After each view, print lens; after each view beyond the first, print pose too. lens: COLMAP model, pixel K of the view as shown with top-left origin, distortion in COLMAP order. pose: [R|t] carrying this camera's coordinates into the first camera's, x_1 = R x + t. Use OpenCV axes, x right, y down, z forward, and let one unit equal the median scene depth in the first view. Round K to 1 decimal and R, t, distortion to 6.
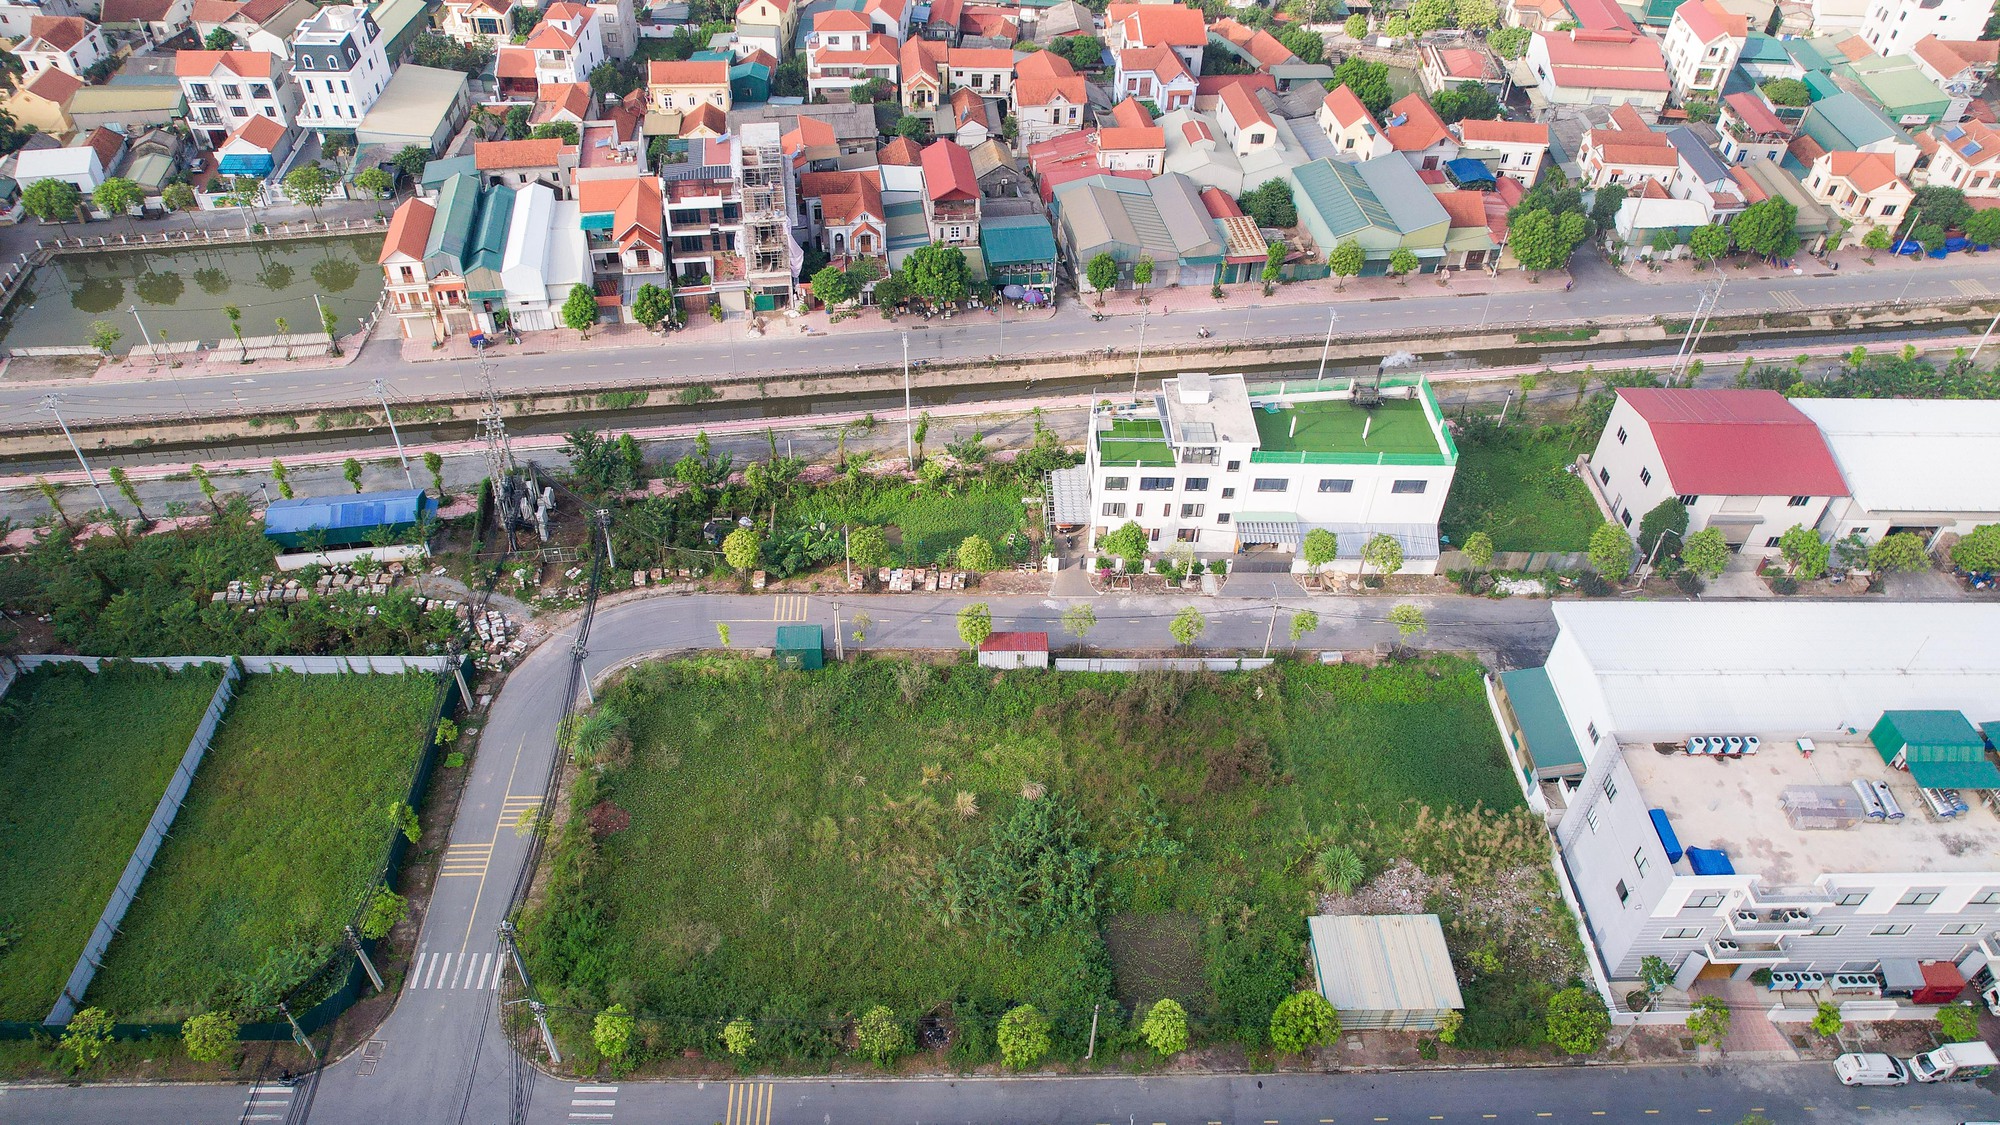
lens RADIAL K [[1420.7, 0, 1000.3], [0, 1420.7, 565.7], [0, 0, 1]] dist [-0.070185, 0.059775]
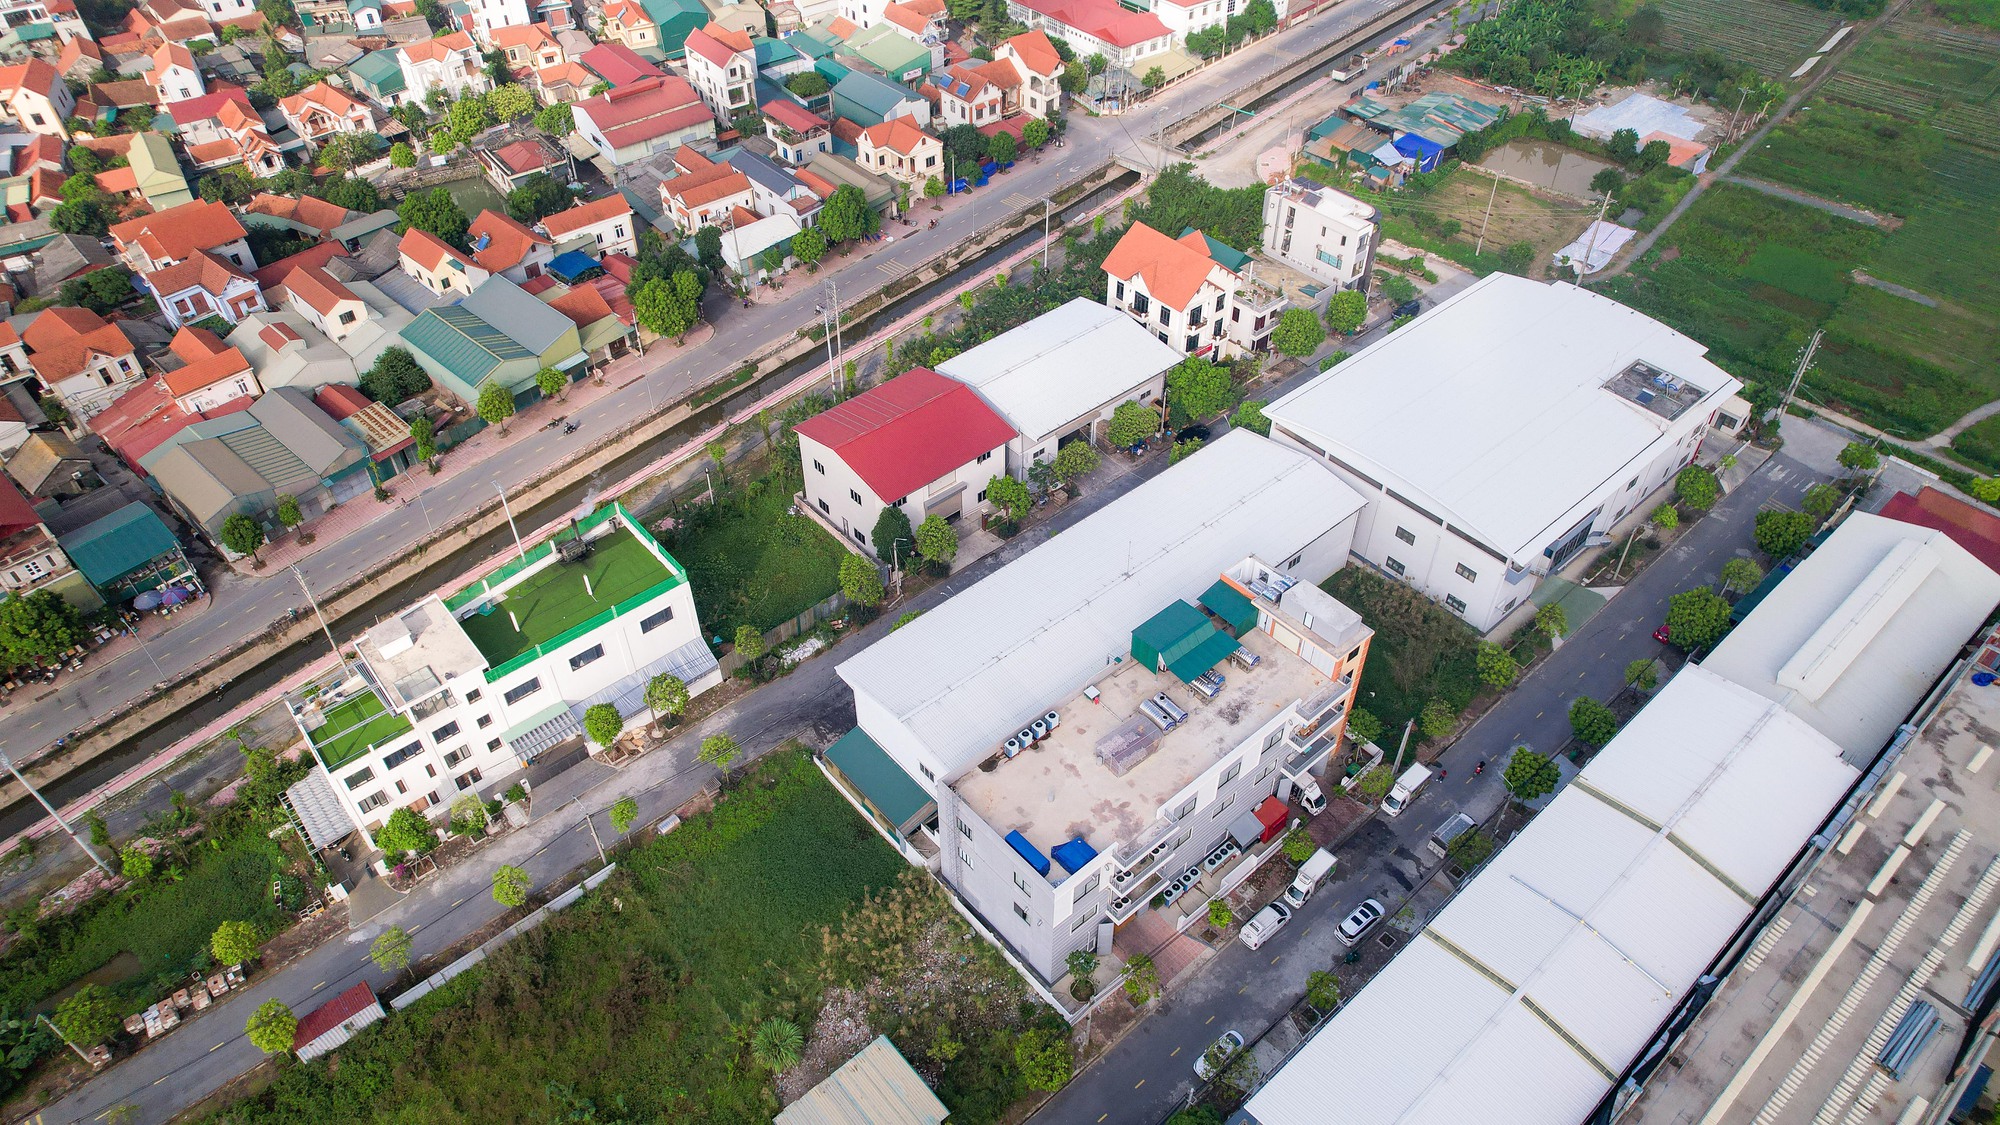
lens RADIAL K [[1292.7, 0, 1019.4], [0, 1292.7, 572.7], [0, 0, 1]] dist [-0.064423, 0.058249]
pose [[0.769294, -0.459617, 0.443777, 0.099064], [0.453499, 0.882099, 0.127437, -0.080630], [-0.450028, 0.103216, 0.887030, 0.094649]]
